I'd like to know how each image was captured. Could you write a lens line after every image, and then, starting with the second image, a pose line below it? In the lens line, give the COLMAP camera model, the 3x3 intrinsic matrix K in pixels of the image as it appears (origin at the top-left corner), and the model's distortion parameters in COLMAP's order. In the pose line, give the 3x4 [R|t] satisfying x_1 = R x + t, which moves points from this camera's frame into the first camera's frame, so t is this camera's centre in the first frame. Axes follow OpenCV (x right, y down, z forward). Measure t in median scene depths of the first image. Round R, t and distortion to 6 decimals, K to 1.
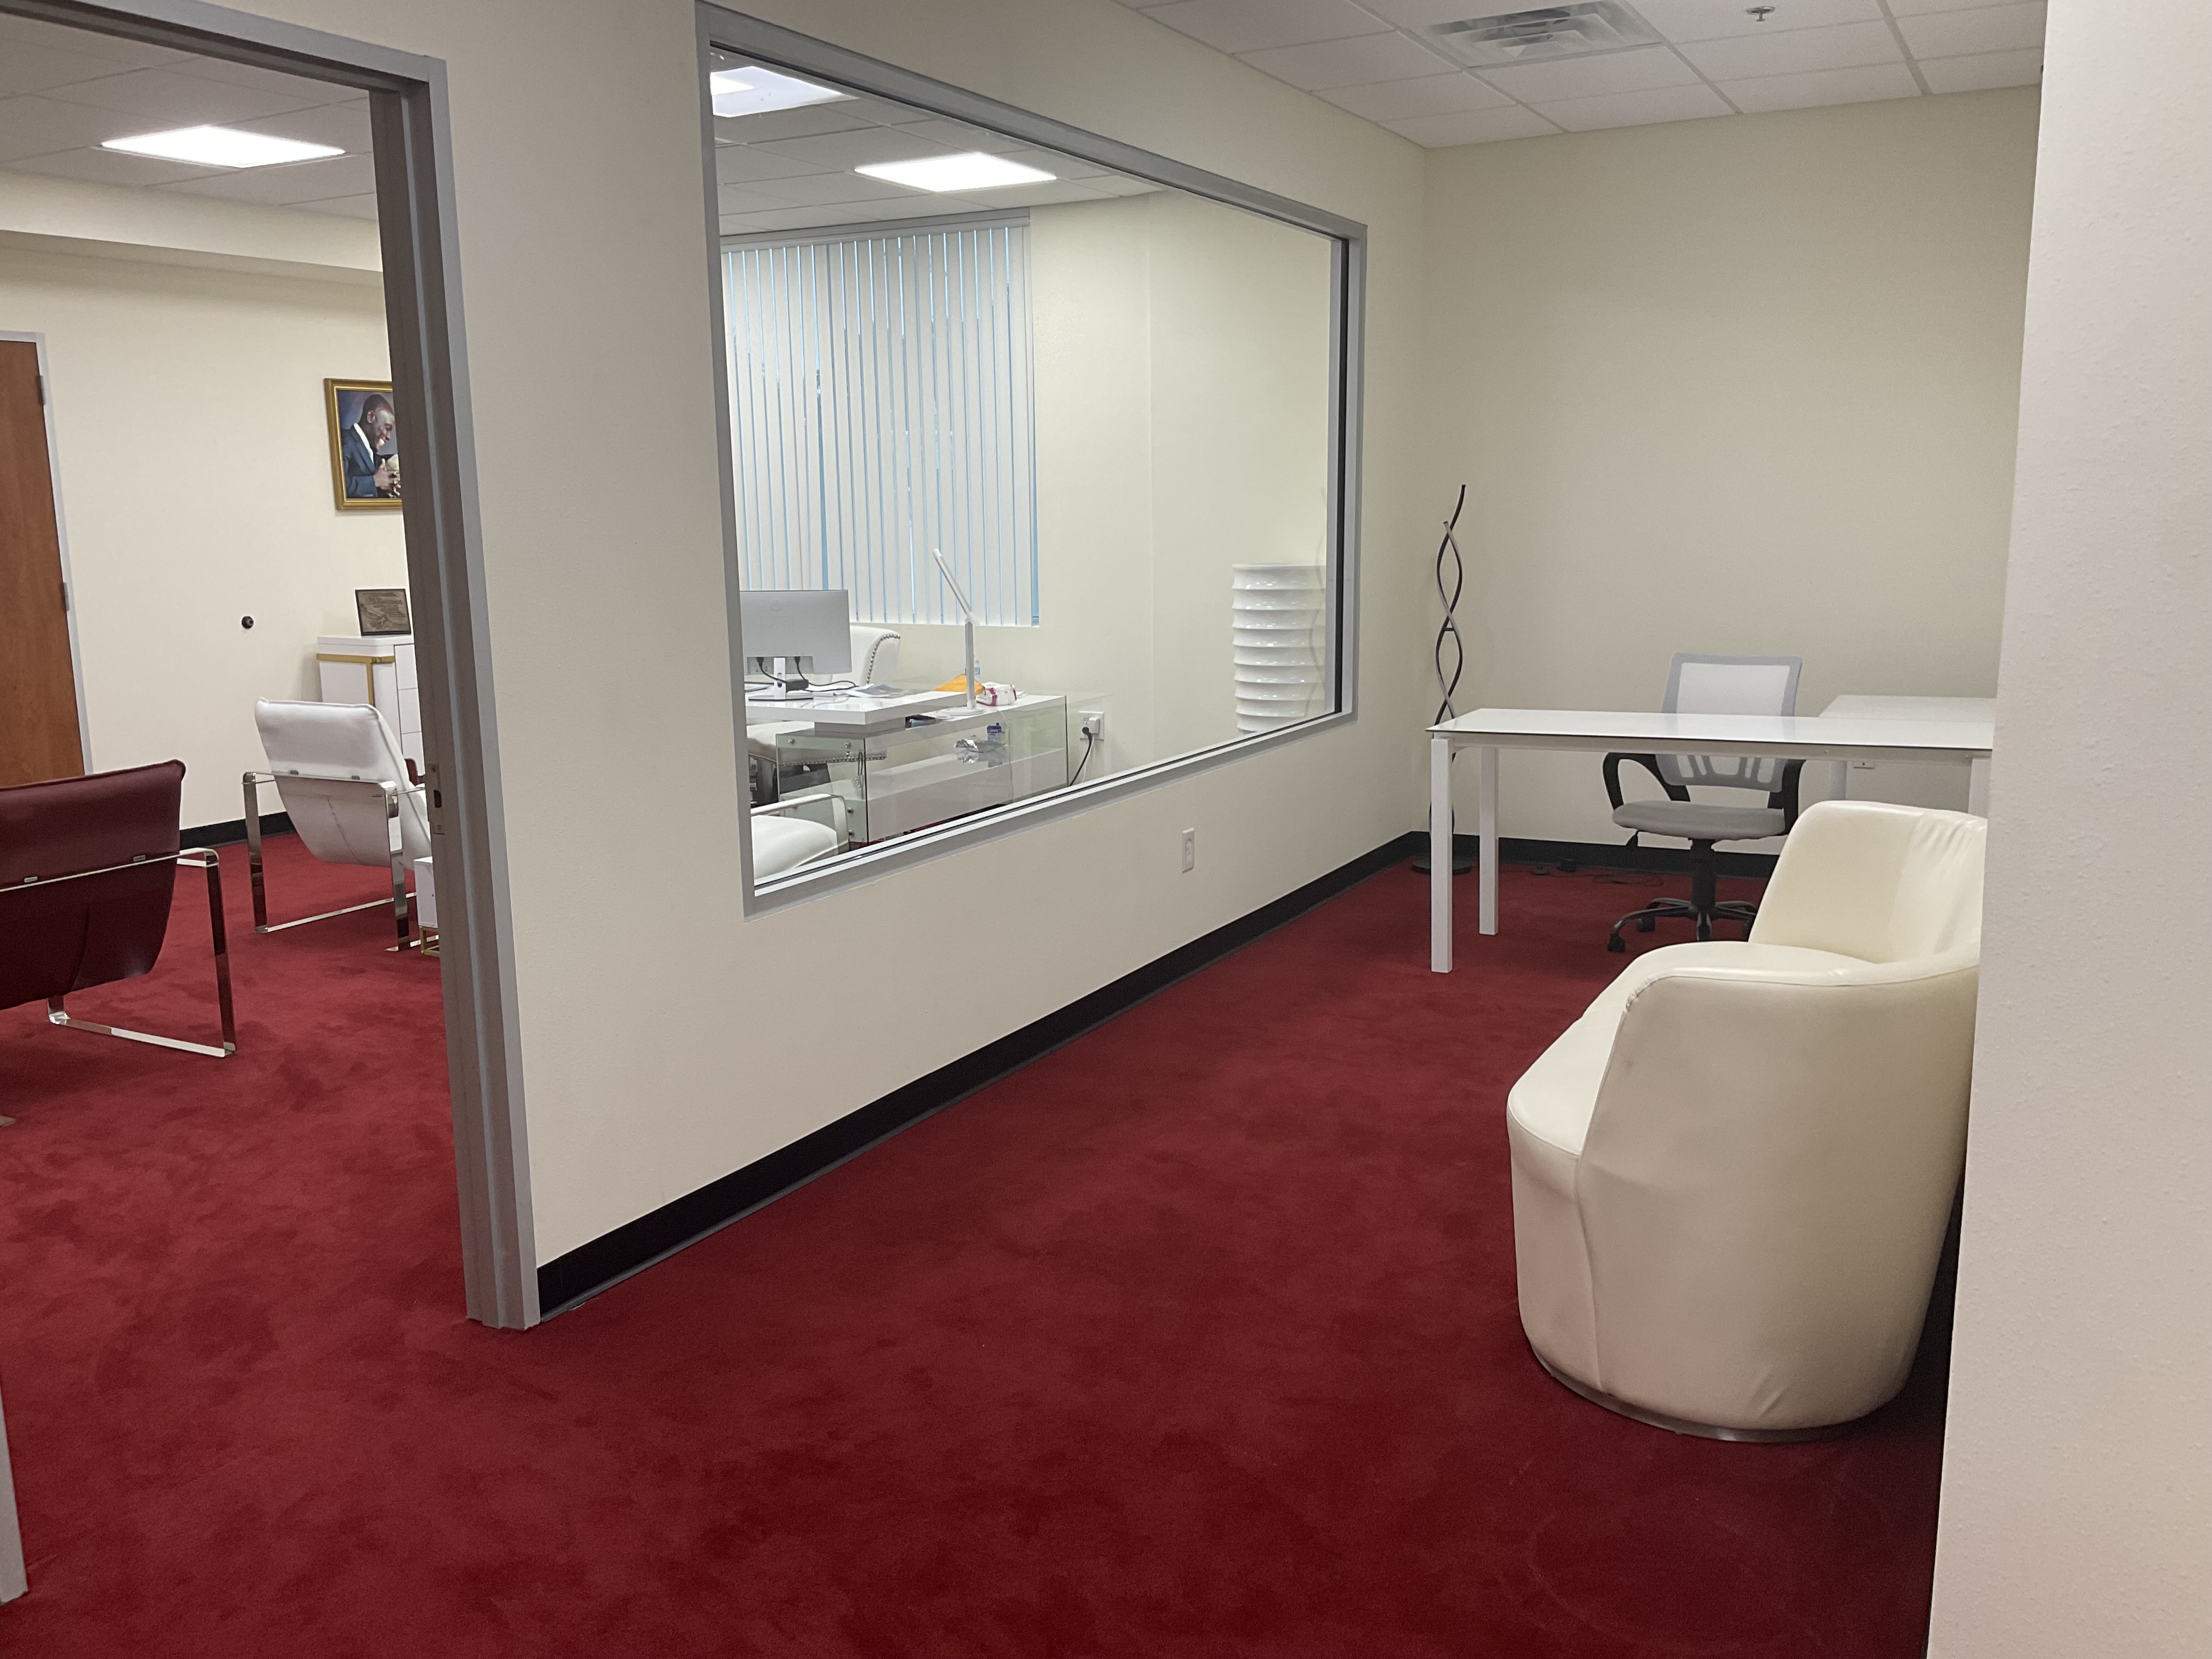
lens RADIAL K [[1847.9, 0, 1101.4], [0, 1847.9, 811.0], [0, 0, 1]] dist [0.036386, -0.066443]
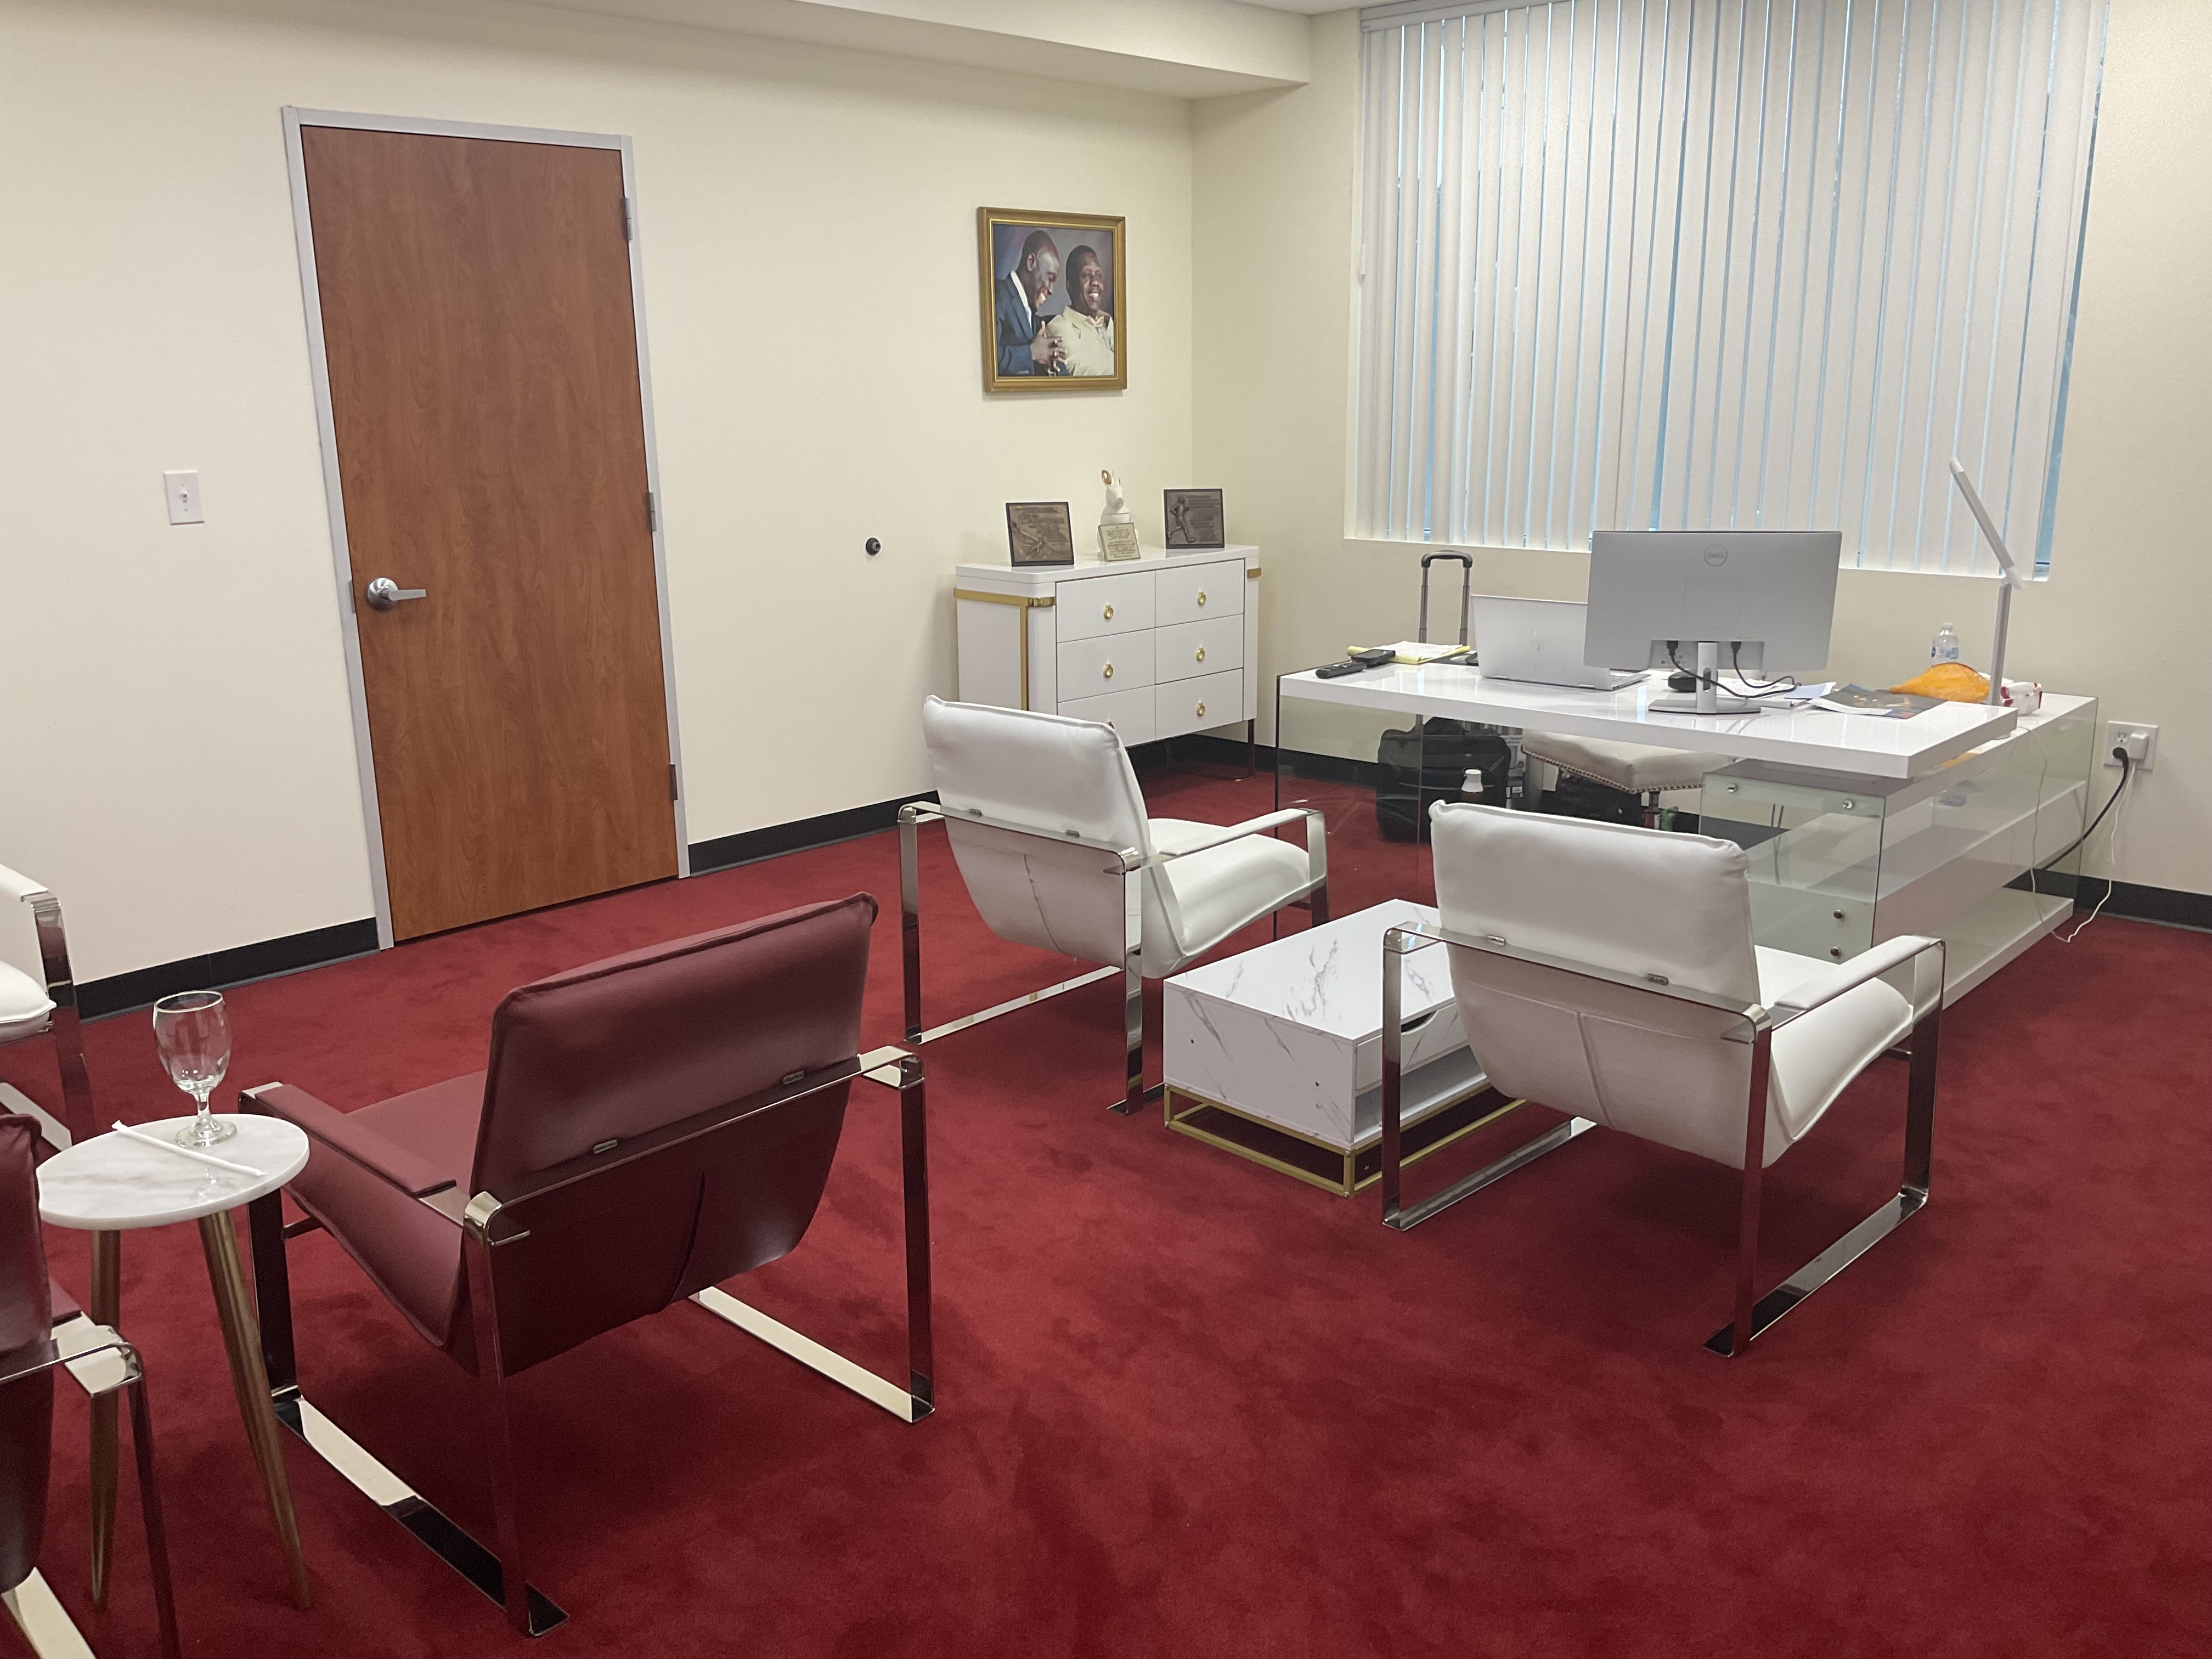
lens RADIAL K [[1847.9, 0, 1124.5], [0, 1847.9, 838.1], [0, 0, 1]] dist [0.036386, -0.066443]
pose [[0.968116, 0.062293, -0.242635, -0.180099], [-0.043012, 0.995540, 0.083969, -0.053389], [0.246783, -0.070855, 0.966477, 0.310143]]
